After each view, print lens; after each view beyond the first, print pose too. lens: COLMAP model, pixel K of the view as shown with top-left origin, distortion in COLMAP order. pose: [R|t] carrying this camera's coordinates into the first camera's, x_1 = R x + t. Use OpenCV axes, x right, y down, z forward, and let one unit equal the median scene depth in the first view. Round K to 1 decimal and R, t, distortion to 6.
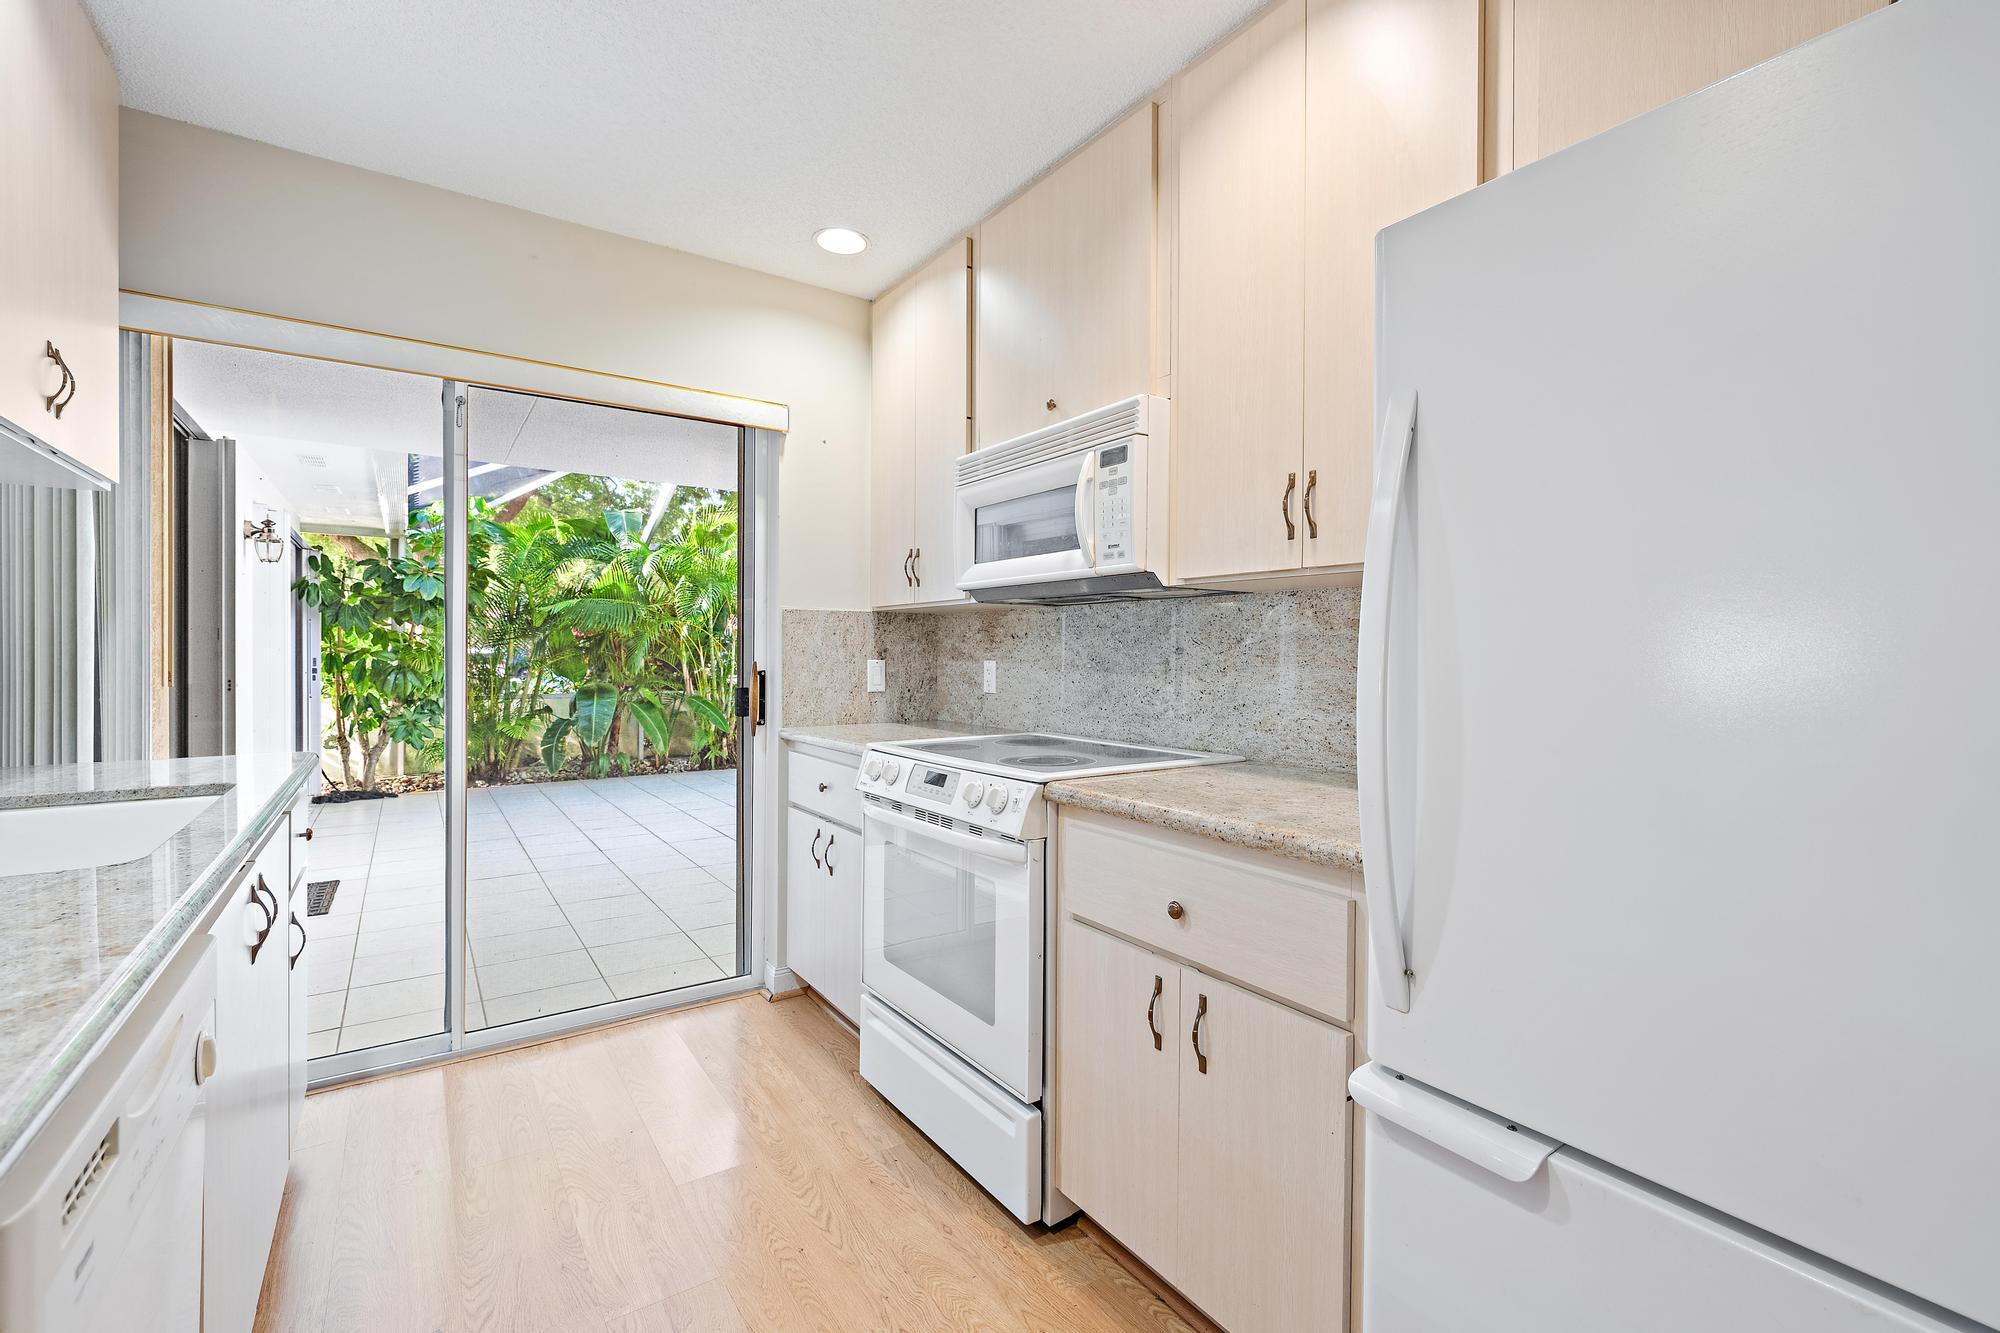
lens RADIAL K [[861.9, 0, 1003.3], [0, 861.9, 657.1], [0, 0, 1]] dist [-0.002488, -0.000403]
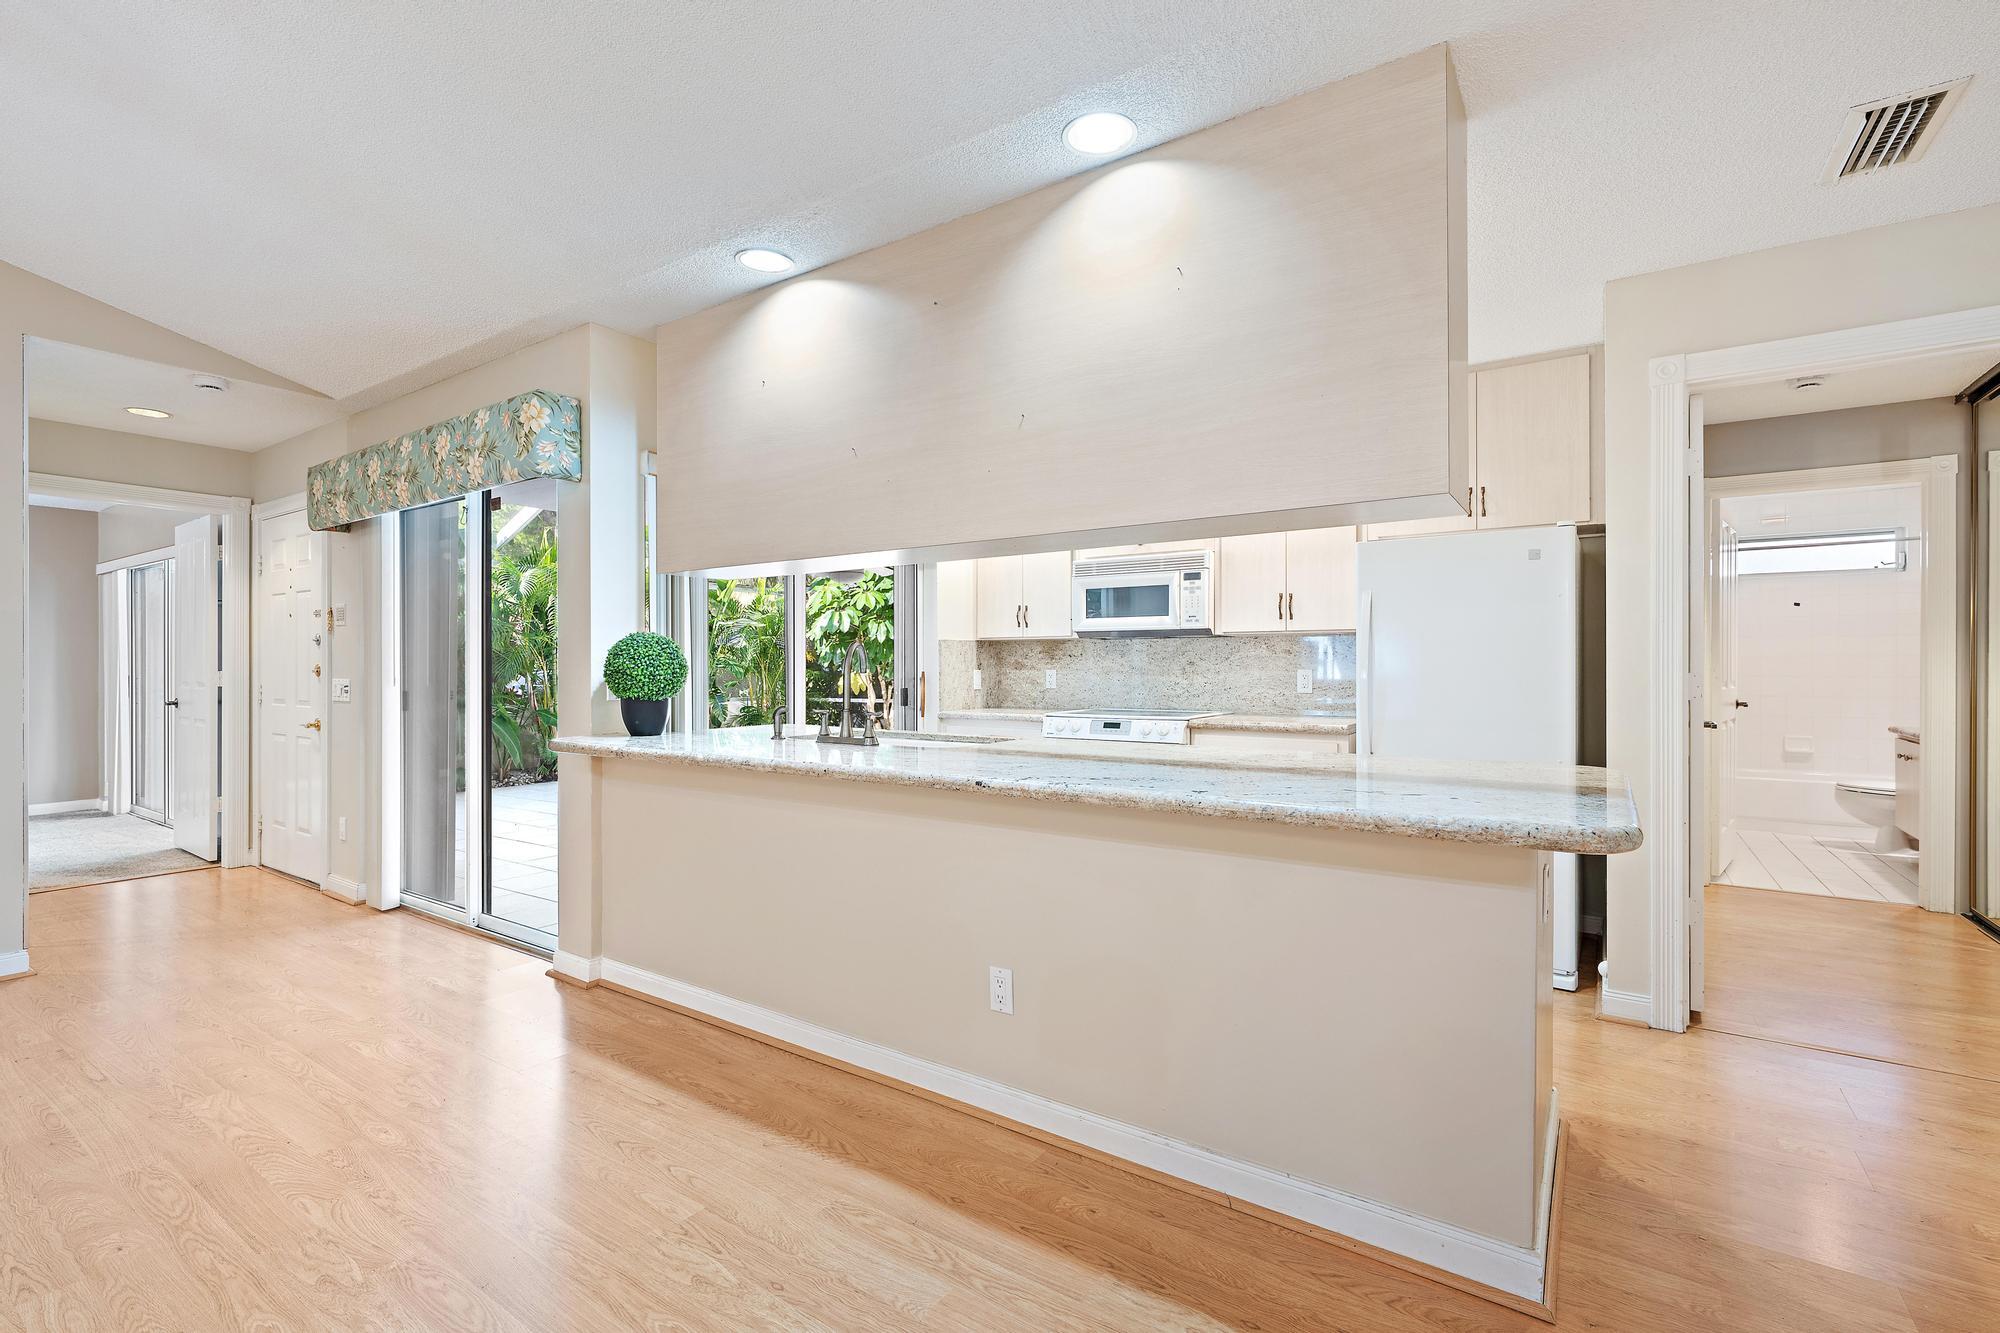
lens RADIAL K [[889.0, 0, 1000.0], [0, 889.0, 666.5], [0, 0, 1]] dist [0.001132, 0.000143]
pose [[0.935597, -0.006110, 0.353017, -0.274435], [0.007486, 0.999969, -0.002534, 0.000560], [-0.352990, 0.005014, 0.935614, -0.232425]]
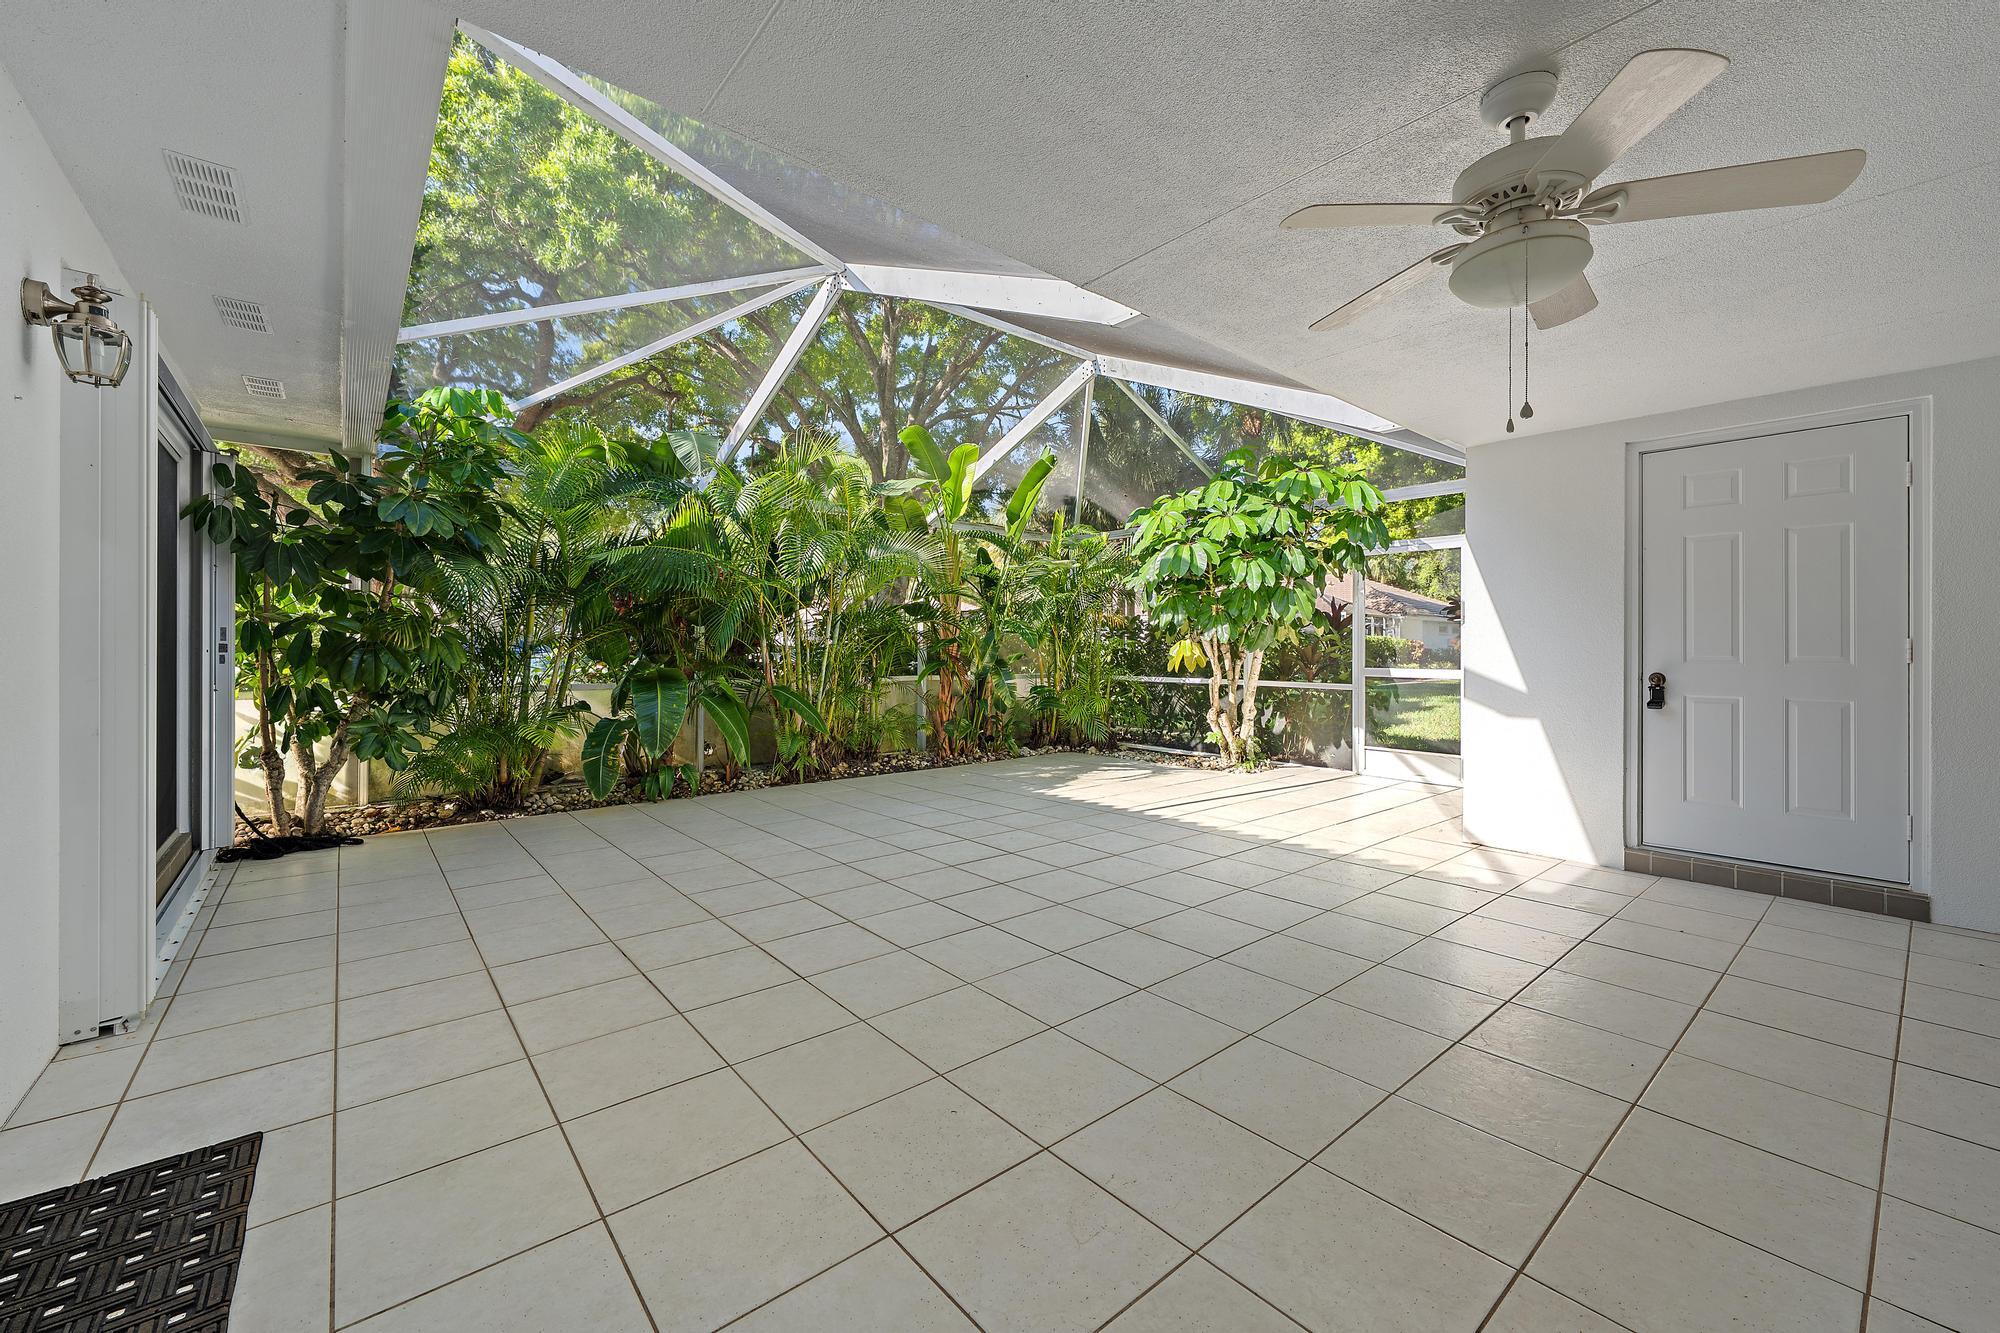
lens RADIAL K [[772.3, 0, 989.6], [0, 772.3, 646.7], [0, 0, 1]] dist [0.001171, 0.000286]
pose [[0.995674, -0.000004, 0.092910, -0.294255], [0.000782, 0.999965, -0.008337, 0.019984], [-0.092907, 0.008374, 0.995640, 0.383730]]
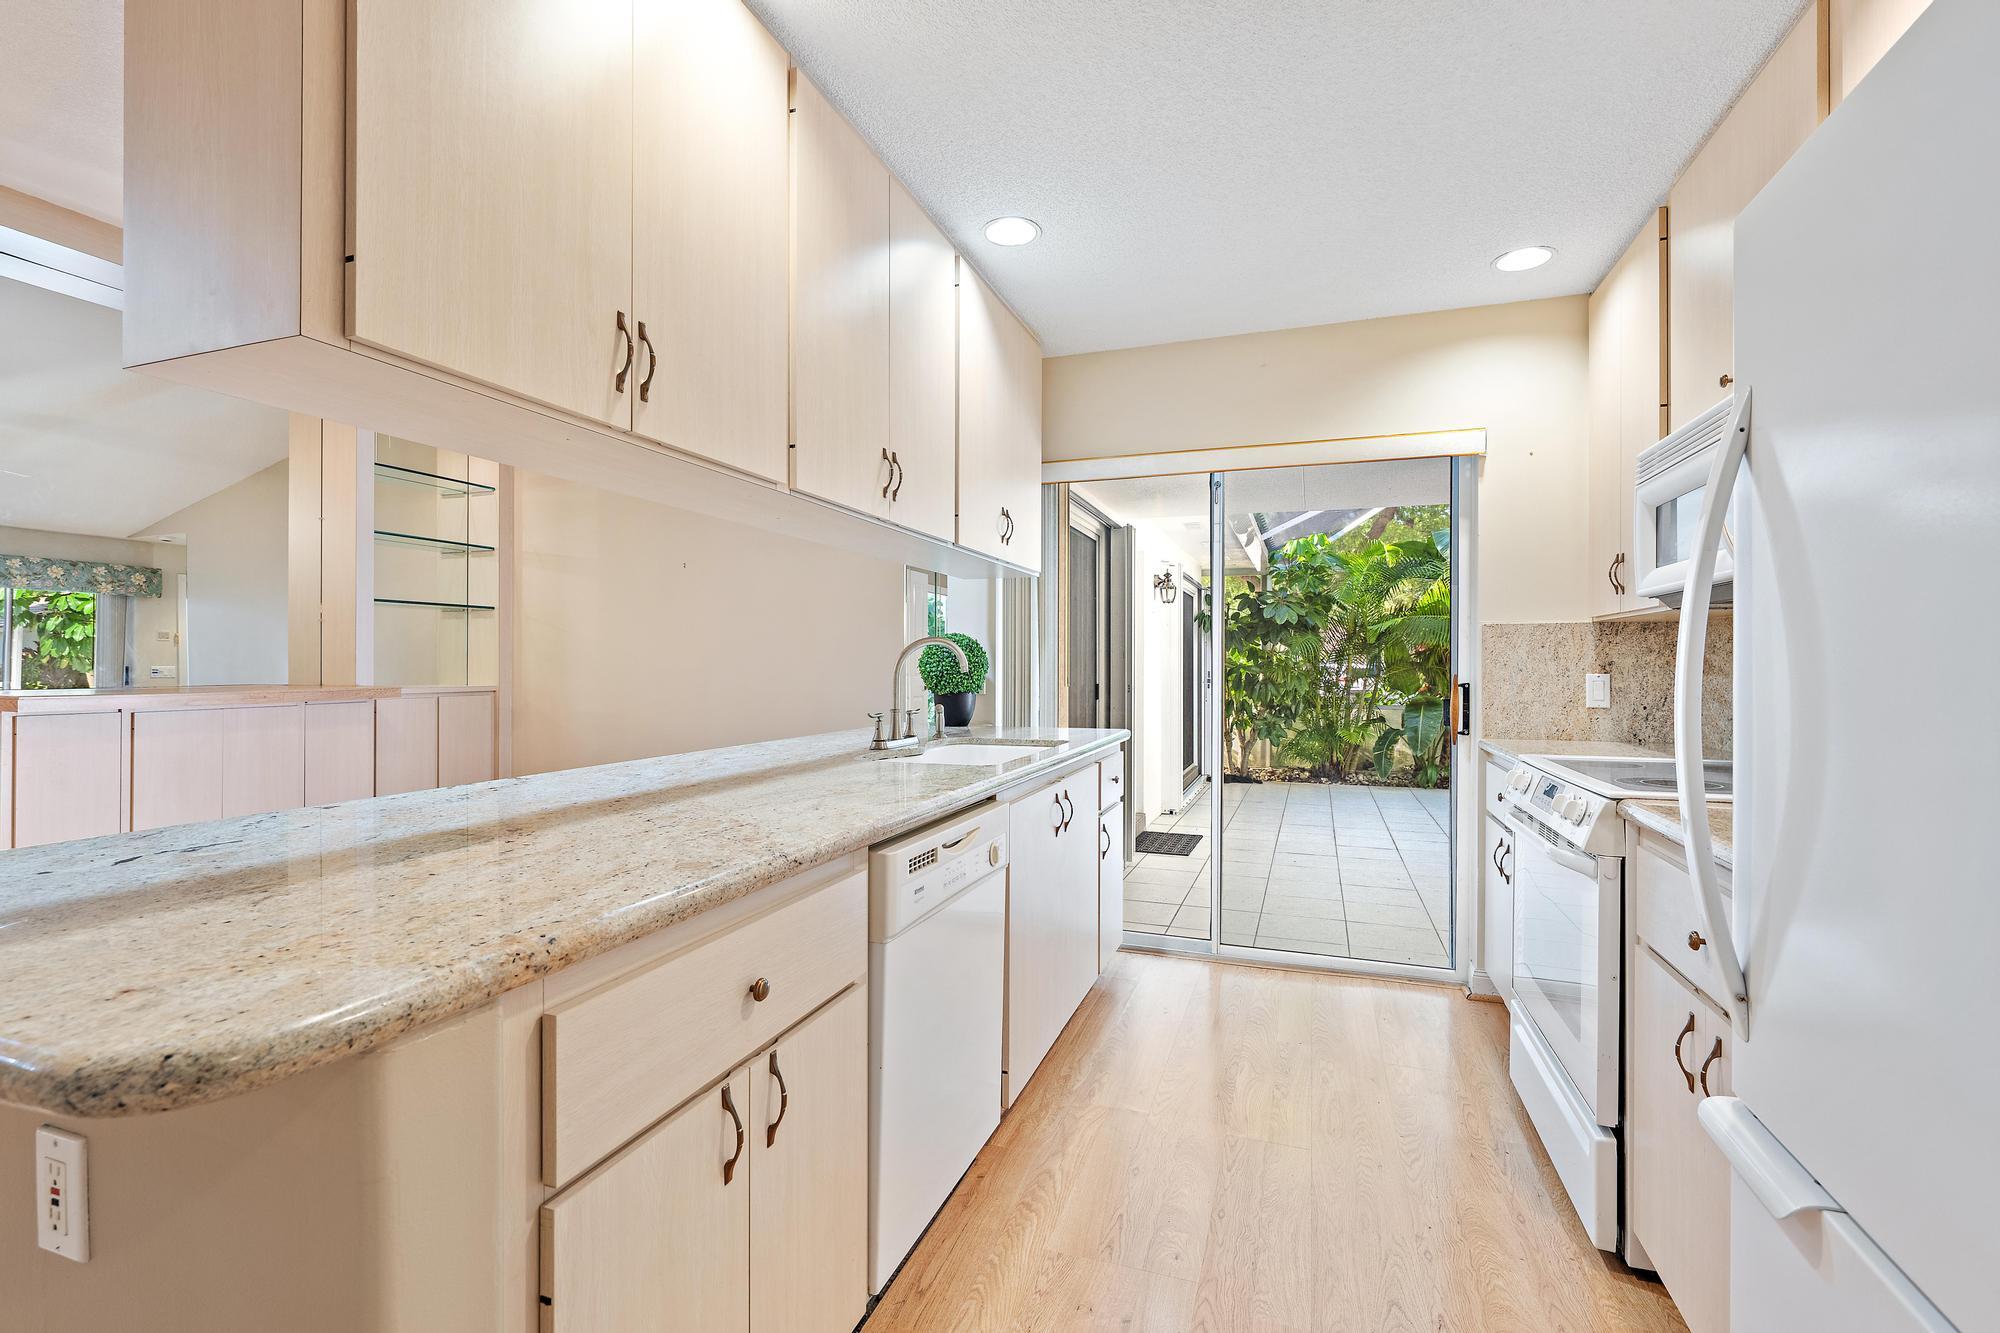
lens RADIAL K [[861.9, 0, 1003.3], [0, 861.9, 657.1], [0, 0, 1]] dist [-0.002488, -0.000403]
pose [[0.581299, -0.009920, -0.813629, 0.092906], [-0.004100, 0.999877, -0.015120, 0.000799], [0.813680, 0.012125, 0.581187, -0.026943]]
